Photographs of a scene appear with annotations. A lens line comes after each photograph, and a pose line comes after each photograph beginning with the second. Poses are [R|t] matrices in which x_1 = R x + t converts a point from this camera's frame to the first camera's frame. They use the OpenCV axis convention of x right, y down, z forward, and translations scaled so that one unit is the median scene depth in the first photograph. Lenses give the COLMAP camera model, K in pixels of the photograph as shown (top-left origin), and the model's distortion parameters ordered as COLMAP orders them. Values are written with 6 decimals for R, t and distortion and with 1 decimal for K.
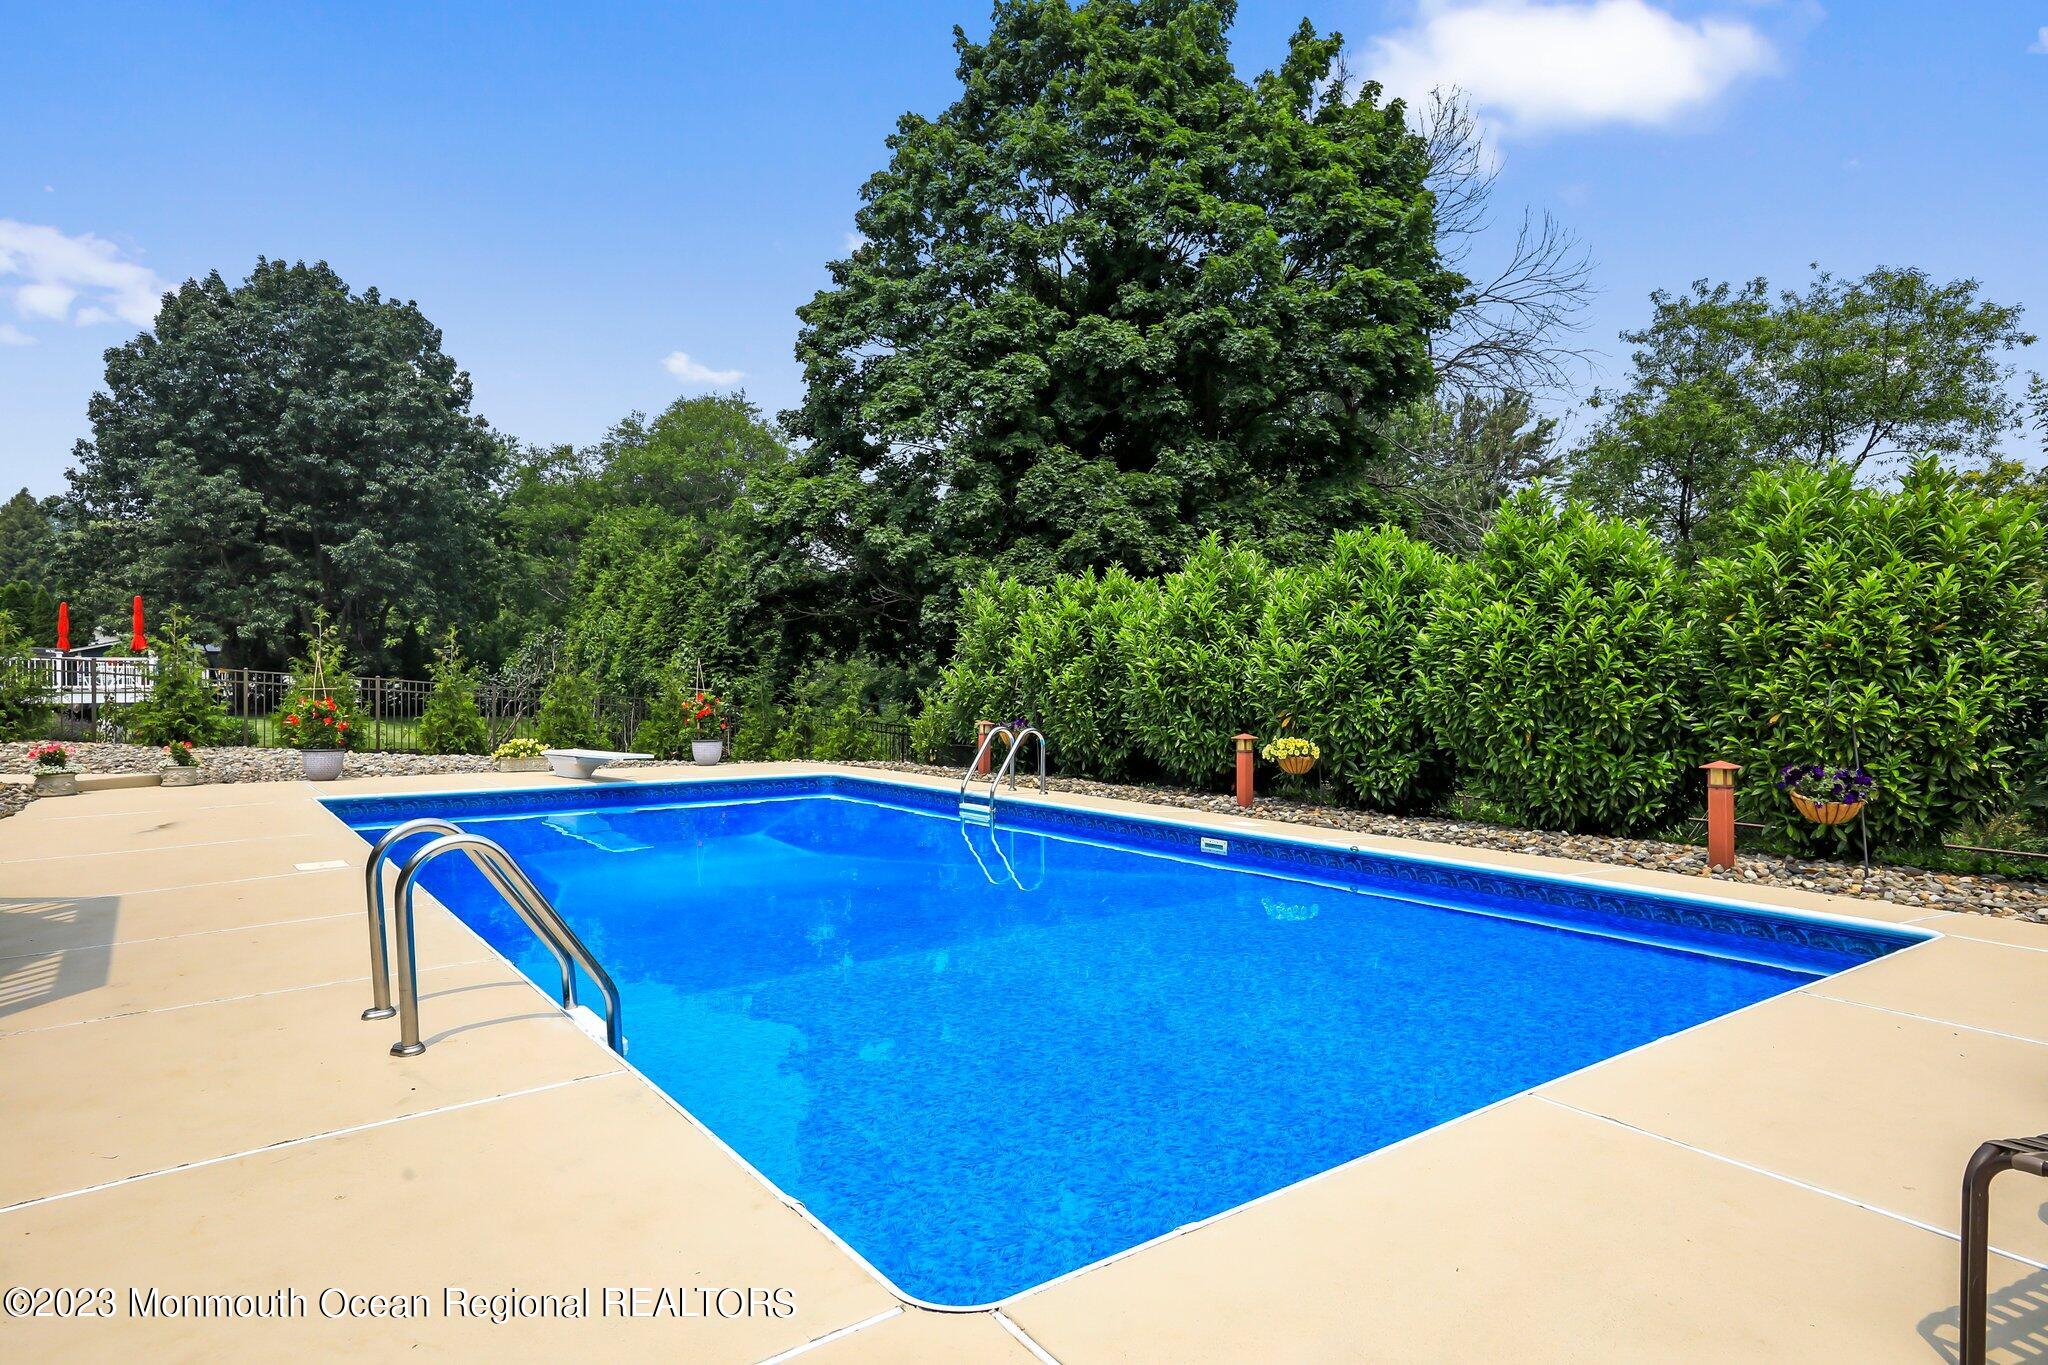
lens RADIAL K [[1254.7, 0, 983.5], [0, 1254.7, 677.8], [0, 0, 1]] dist [0.029521, -0.000409]
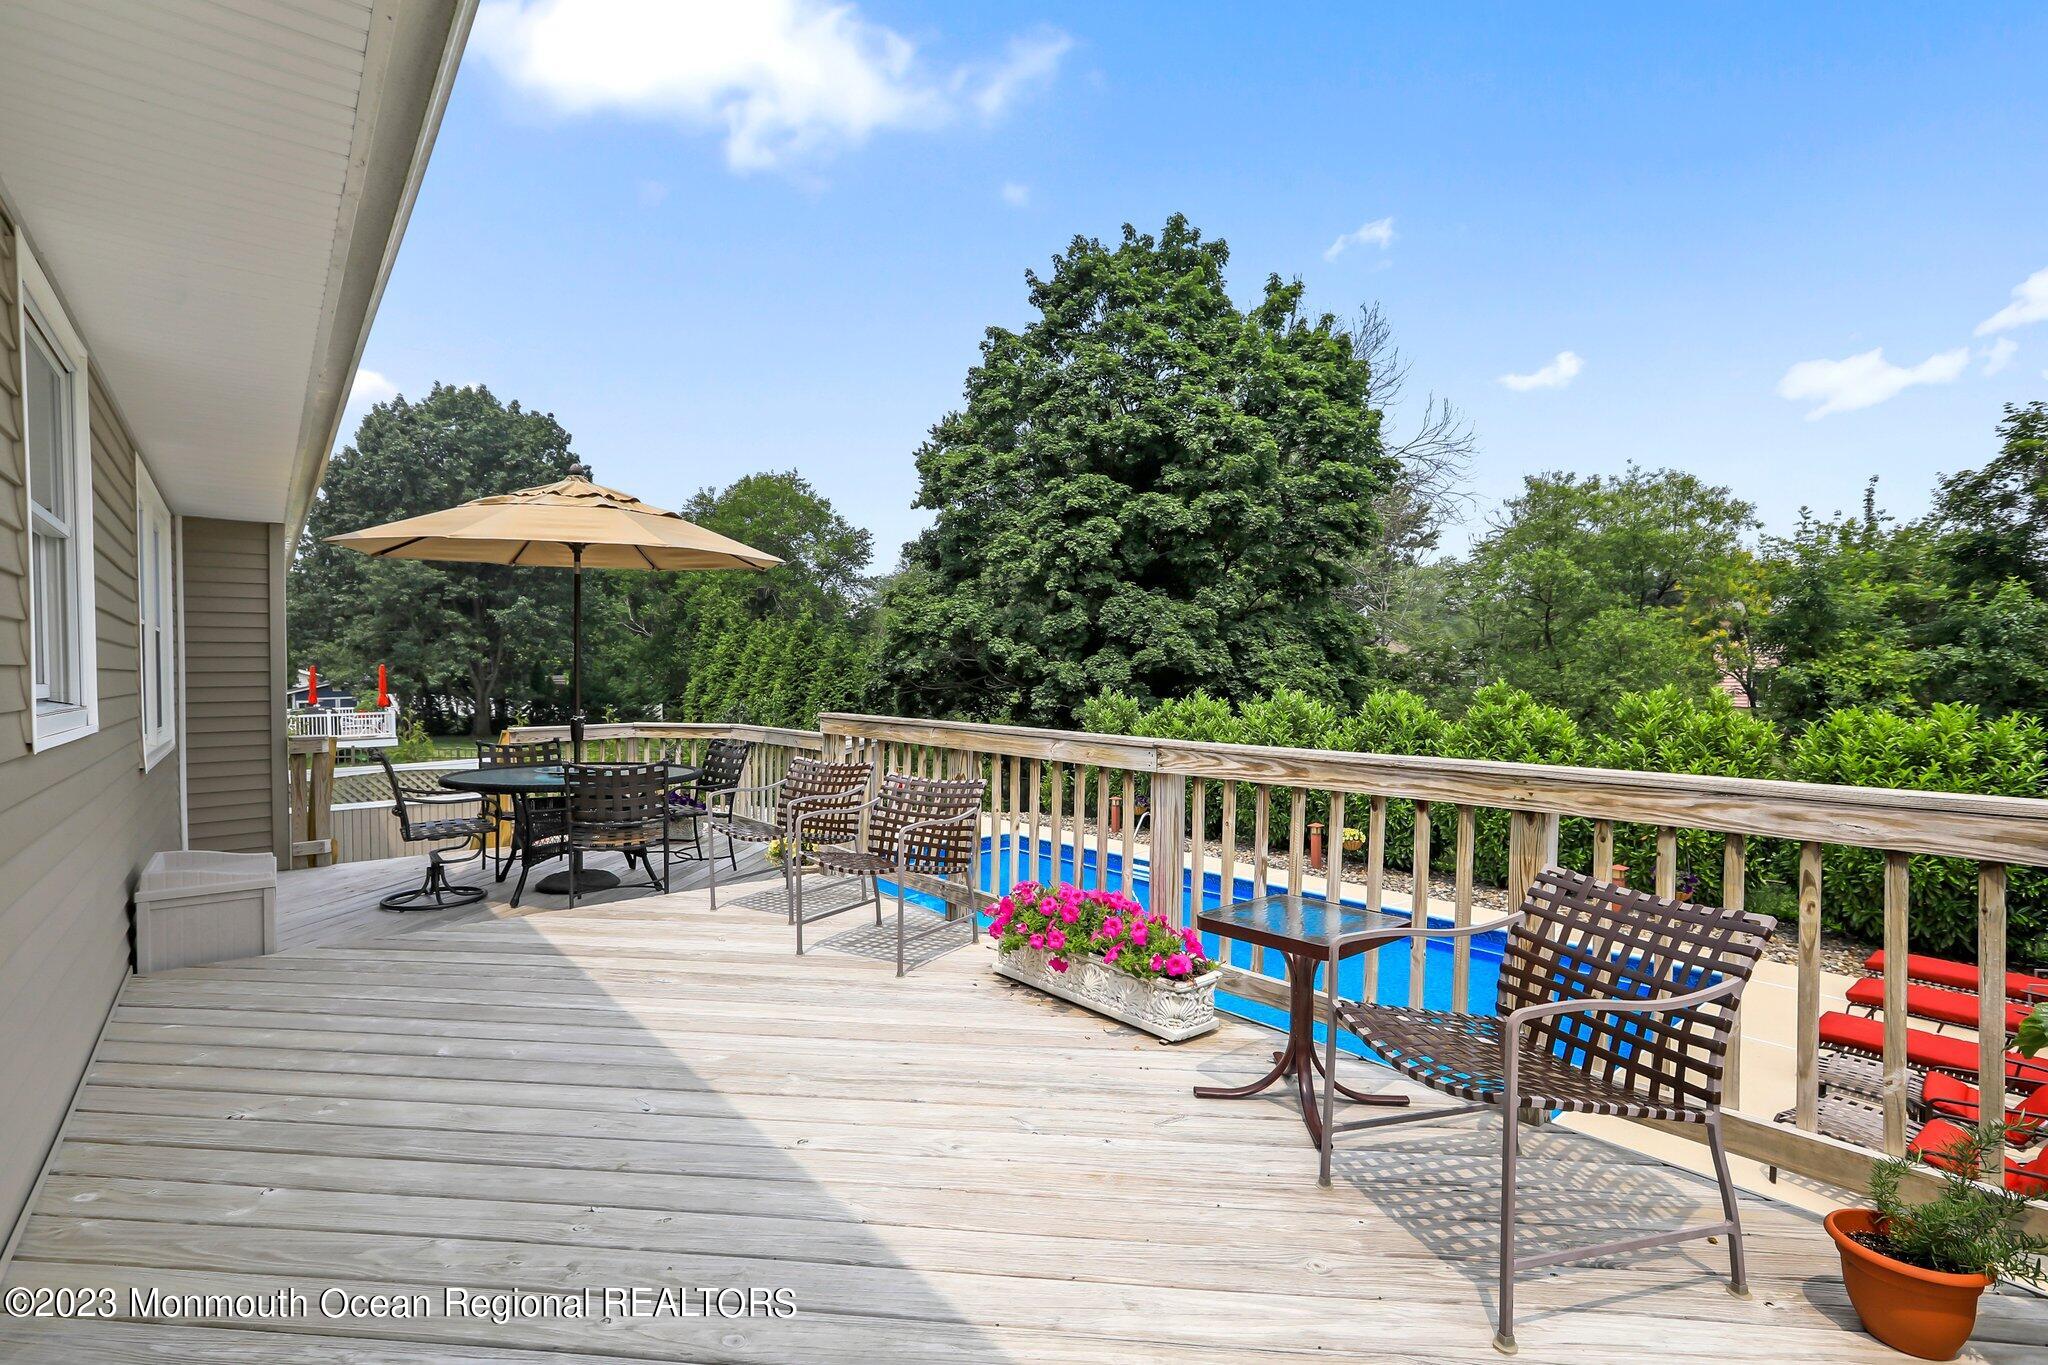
lens RADIAL K [[1023.4, 0, 1024.0], [0, 1023.4, 682.5], [0, 0, 1]] dist [-0.029143, 0.018605]
pose [[0.997601, -0.014126, 0.067765, -0.115281], [0.013563, 0.999870, 0.008766, -0.069820], [-0.067880, -0.007826, 0.997663, -0.124543]]
